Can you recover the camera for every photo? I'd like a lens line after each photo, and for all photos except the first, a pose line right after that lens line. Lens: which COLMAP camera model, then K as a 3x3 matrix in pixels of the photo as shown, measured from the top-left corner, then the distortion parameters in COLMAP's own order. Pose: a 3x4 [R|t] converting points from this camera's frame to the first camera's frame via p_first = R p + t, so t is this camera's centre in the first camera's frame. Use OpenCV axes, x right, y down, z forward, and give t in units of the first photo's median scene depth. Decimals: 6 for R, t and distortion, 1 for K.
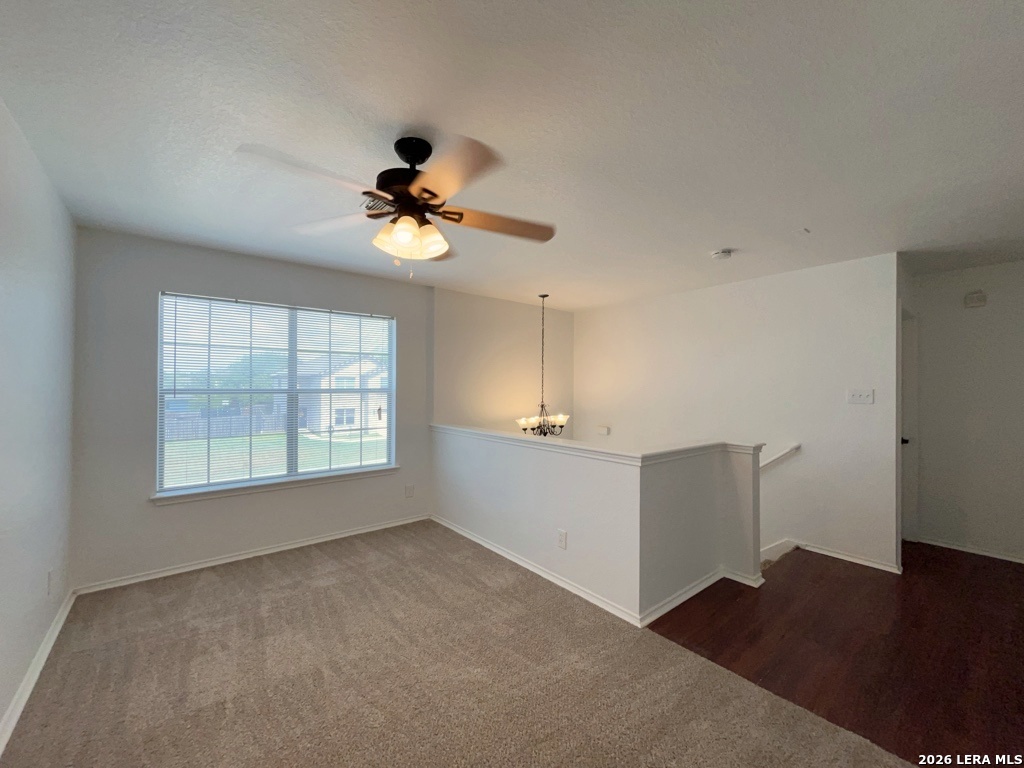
lens RADIAL K [[413.8, 0, 515.5], [0, 413.8, 385.9], [0, 0, 1]] dist [-0.002873, -0.000116]
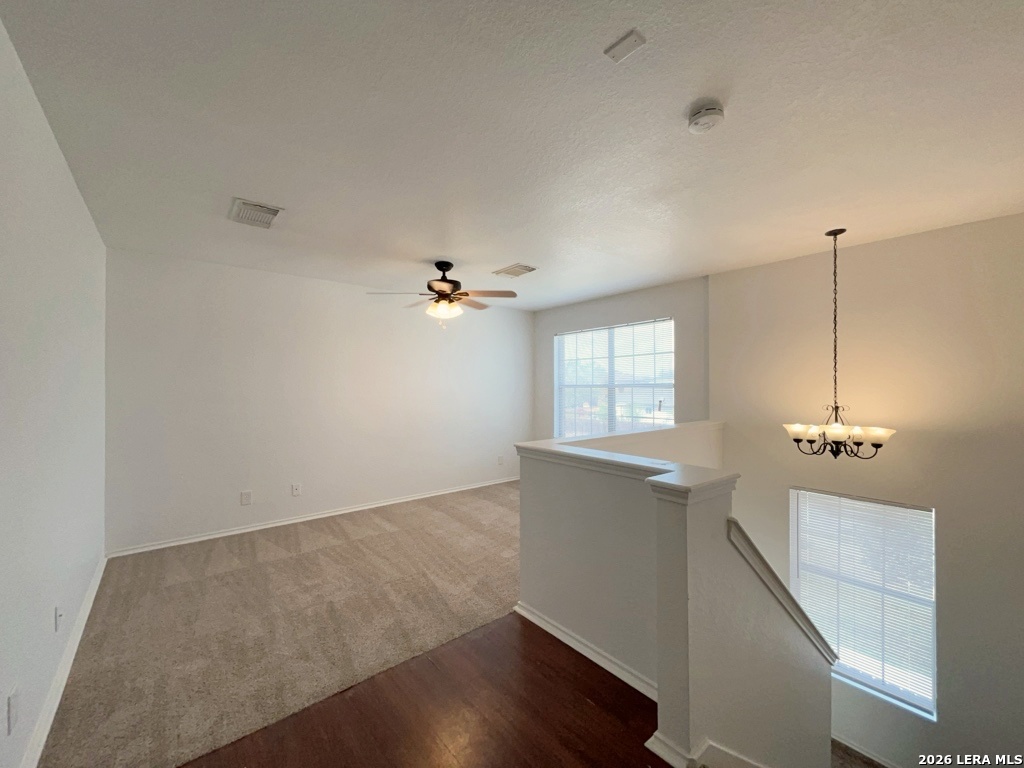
lens RADIAL K [[413.8, 0, 515.3], [0, 413.8, 385.8], [0, 0, 1]] dist [-0.002873, -0.000116]
pose [[-0.003353, -0.006513, -0.999973, 0.709710], [0.006633, 0.999957, -0.006535, 0.015710], [0.999972, -0.006655, -0.003310, 0.534035]]
